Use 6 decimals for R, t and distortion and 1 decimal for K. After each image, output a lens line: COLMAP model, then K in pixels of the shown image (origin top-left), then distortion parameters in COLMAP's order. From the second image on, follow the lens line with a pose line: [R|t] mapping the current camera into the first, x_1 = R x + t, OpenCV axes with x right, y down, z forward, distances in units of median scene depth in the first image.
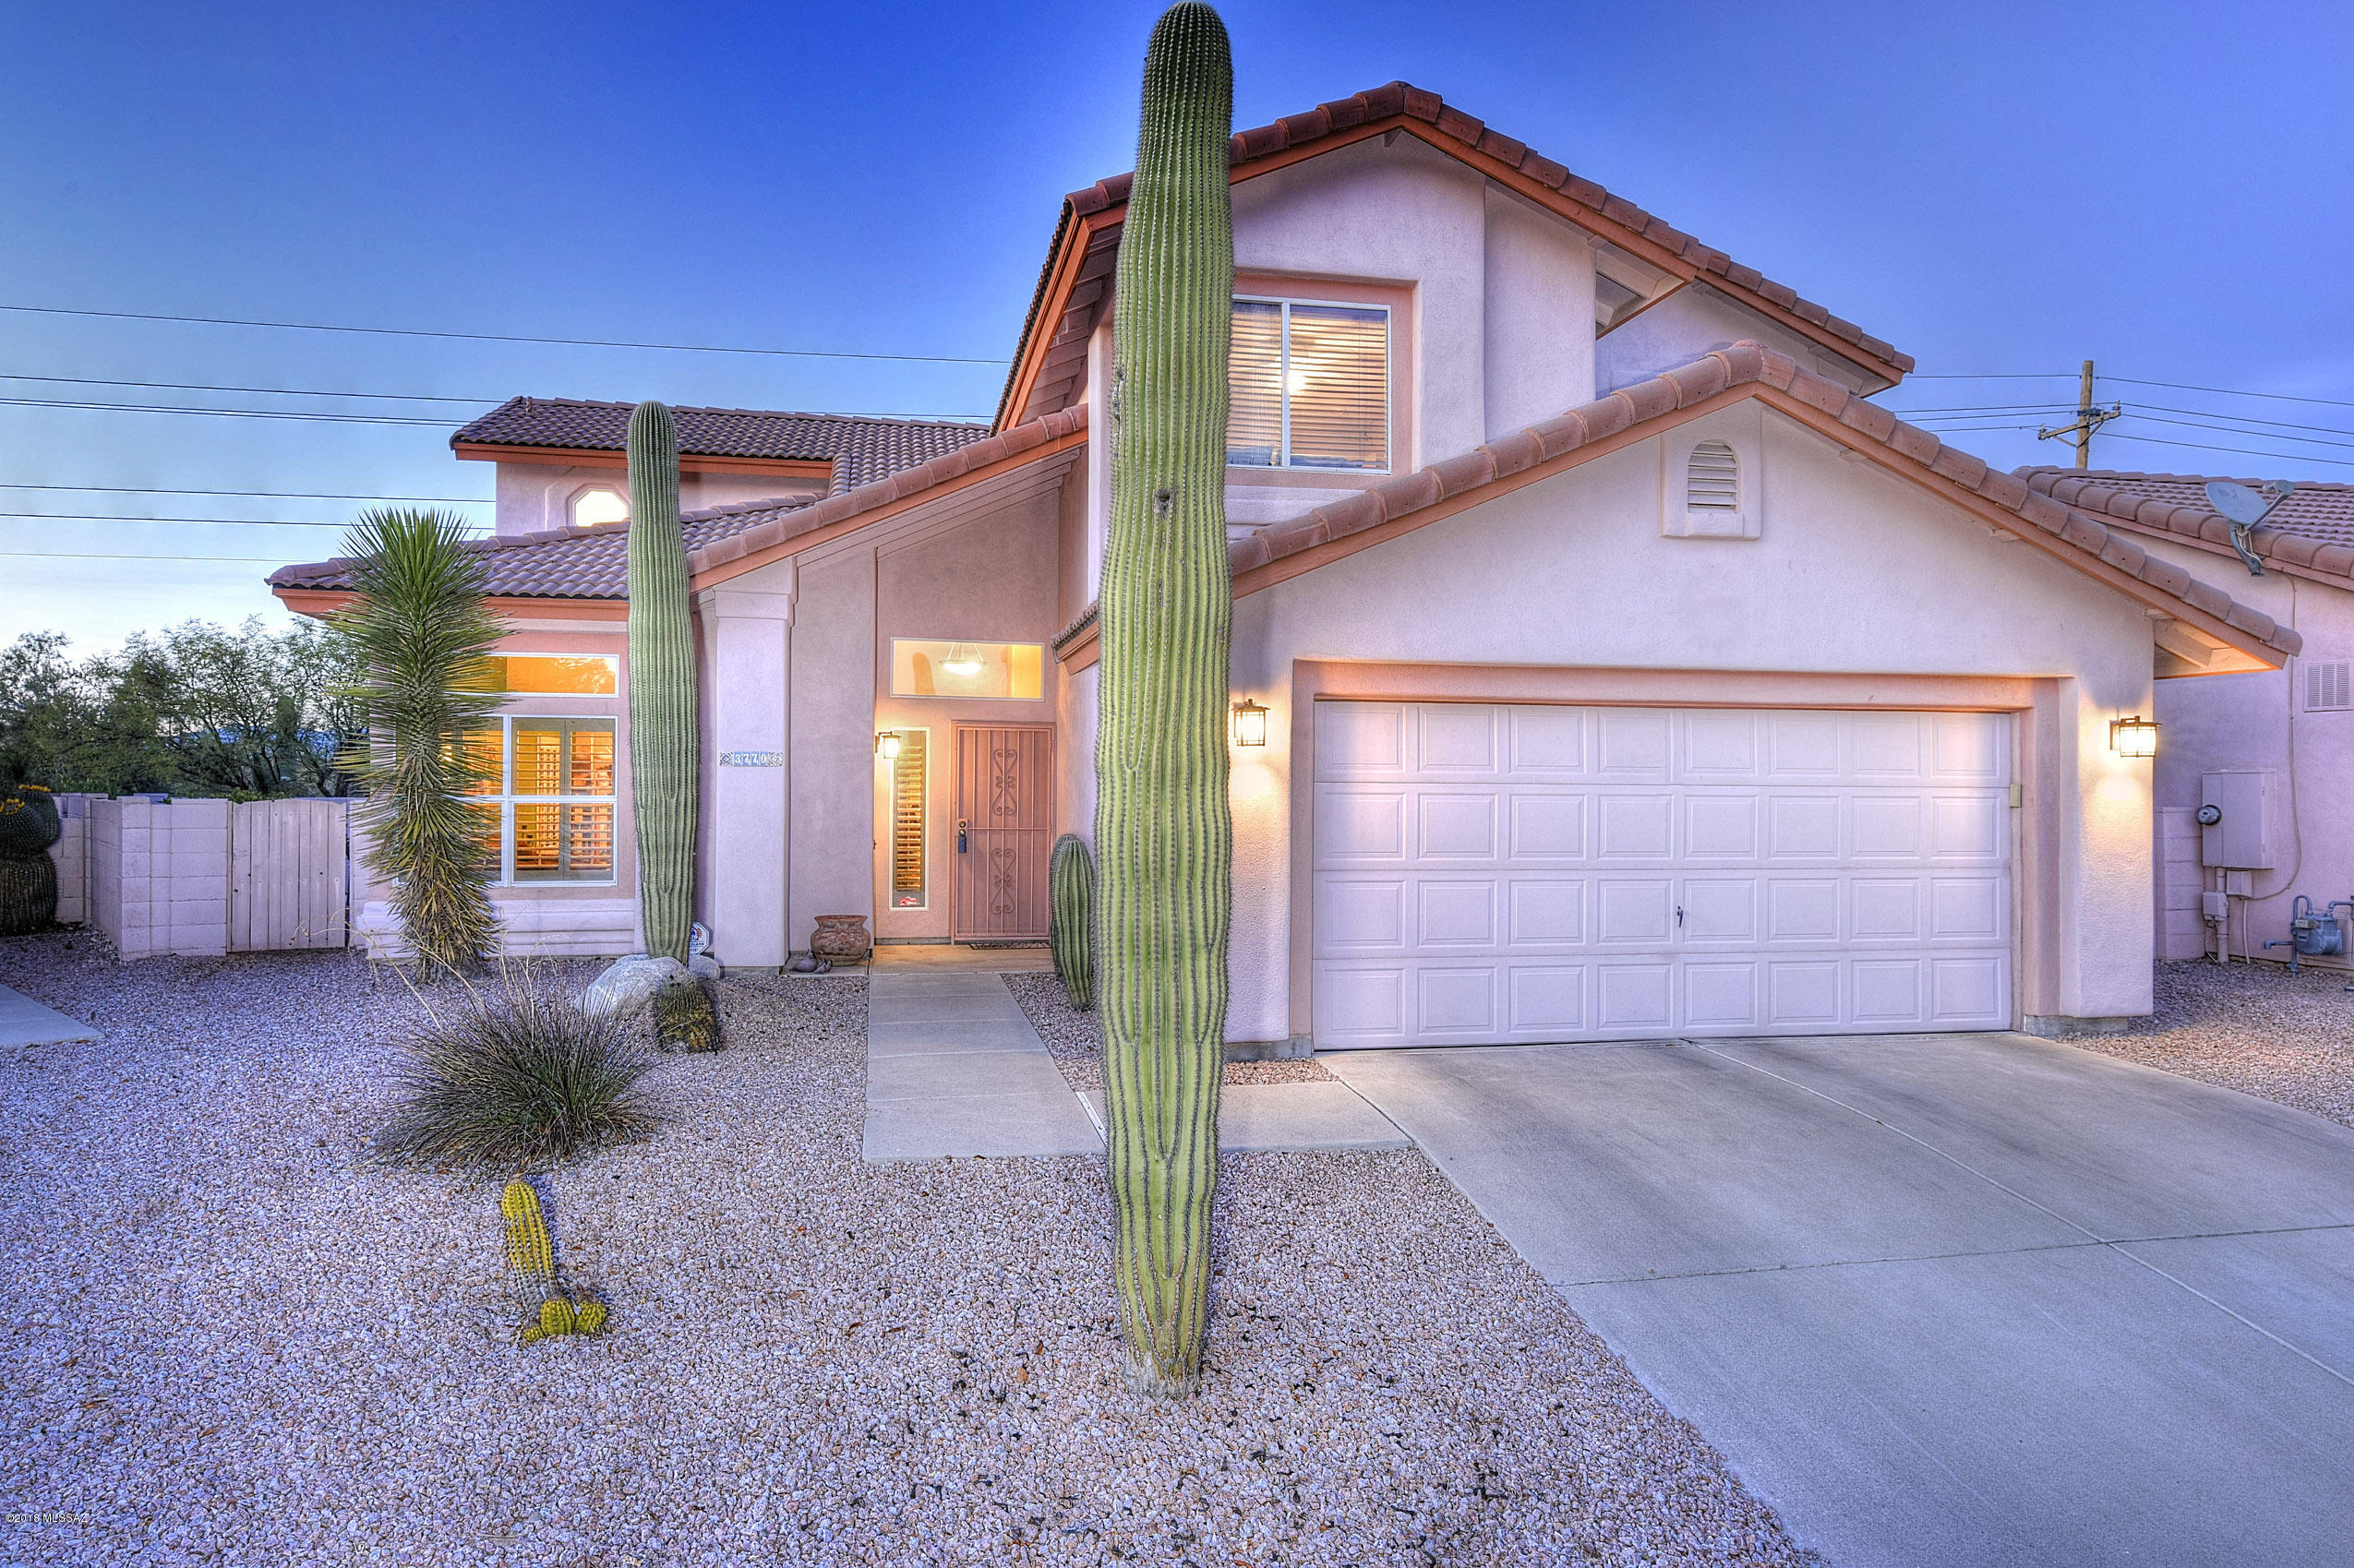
lens RADIAL K [[1421.4, 0, 1177.0], [0, 1421.4, 784.0], [0, 0, 1]] dist [0.008579, 0.001705]
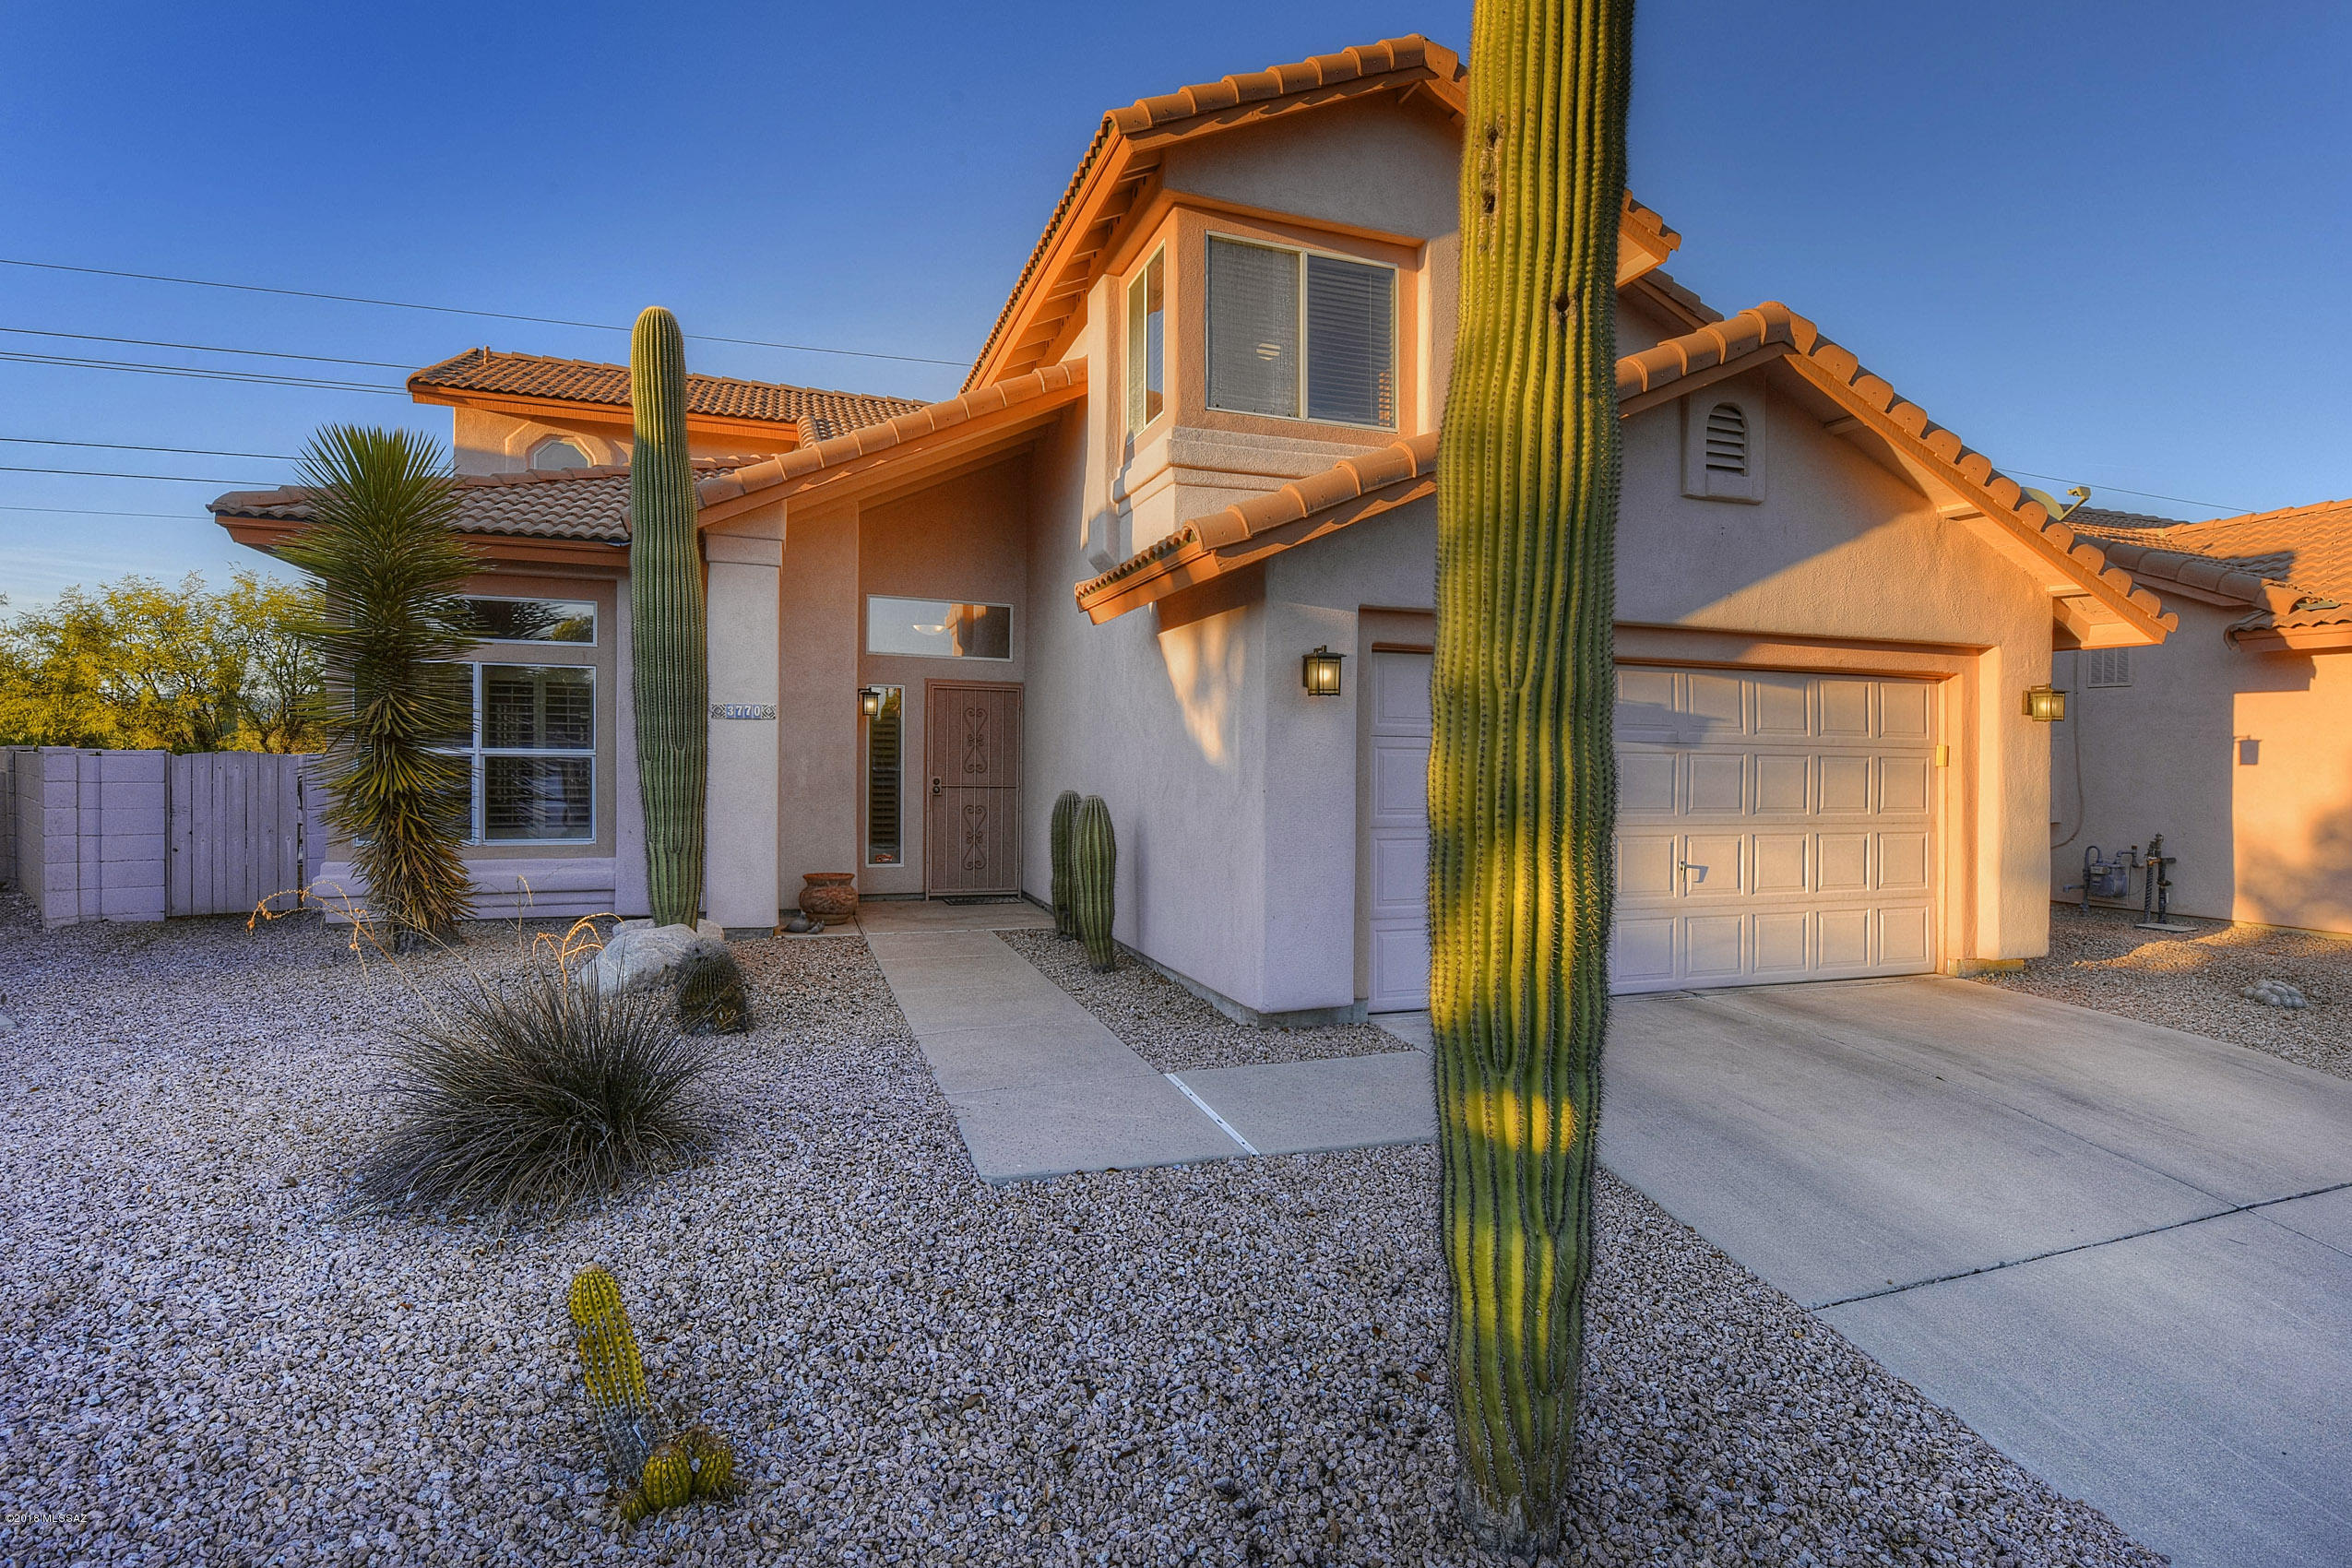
lens RADIAL K [[1236.8, 0, 1171.6], [0, 1236.8, 769.2], [0, 0, 1]] dist [-0.003570, -0.008456]
pose [[0.995291, 0.003162, 0.096884, -0.100873], [-0.004667, 0.999872, 0.015318, 0.007891], [-0.096823, -0.015698, 0.995178, 0.155786]]
